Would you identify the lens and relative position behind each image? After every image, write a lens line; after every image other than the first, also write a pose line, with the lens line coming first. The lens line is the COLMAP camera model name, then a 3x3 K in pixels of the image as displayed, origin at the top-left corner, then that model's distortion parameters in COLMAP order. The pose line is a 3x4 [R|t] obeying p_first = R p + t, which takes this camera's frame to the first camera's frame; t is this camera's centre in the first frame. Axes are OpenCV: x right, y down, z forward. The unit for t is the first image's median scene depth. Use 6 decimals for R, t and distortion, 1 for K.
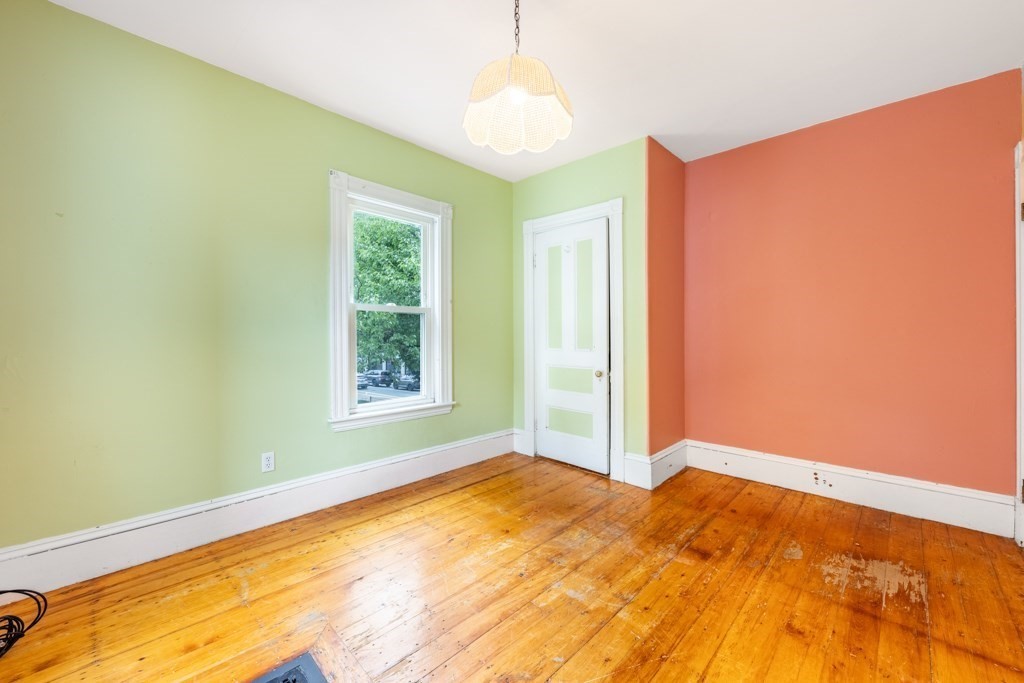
lens RADIAL K [[409.0, 0, 514.3], [0, 409.0, 340.7], [0, 0, 1]] dist [0.006738, -0.000635]
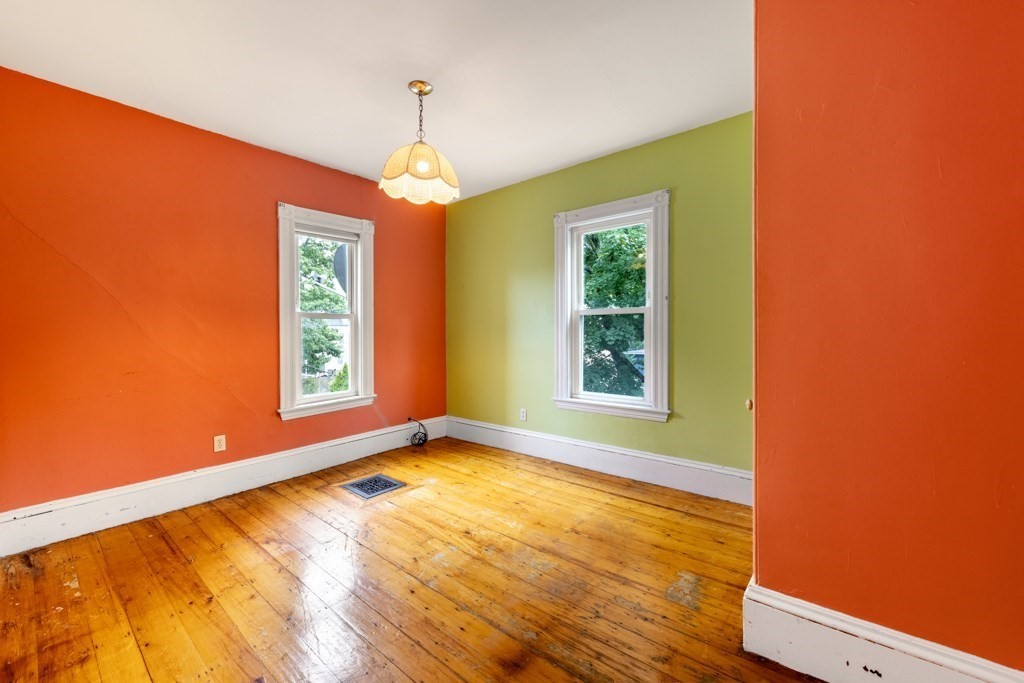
lens RADIAL K [[409.0, 0, 509.7], [0, 409.0, 339.3], [0, 0, 1]] dist [0.006738, -0.000635]
pose [[0.064435, 0.012199, -0.997847, 0.900677], [-0.007268, 0.999904, 0.011755, -0.017054], [0.997895, 0.006495, 0.064517, 0.757351]]
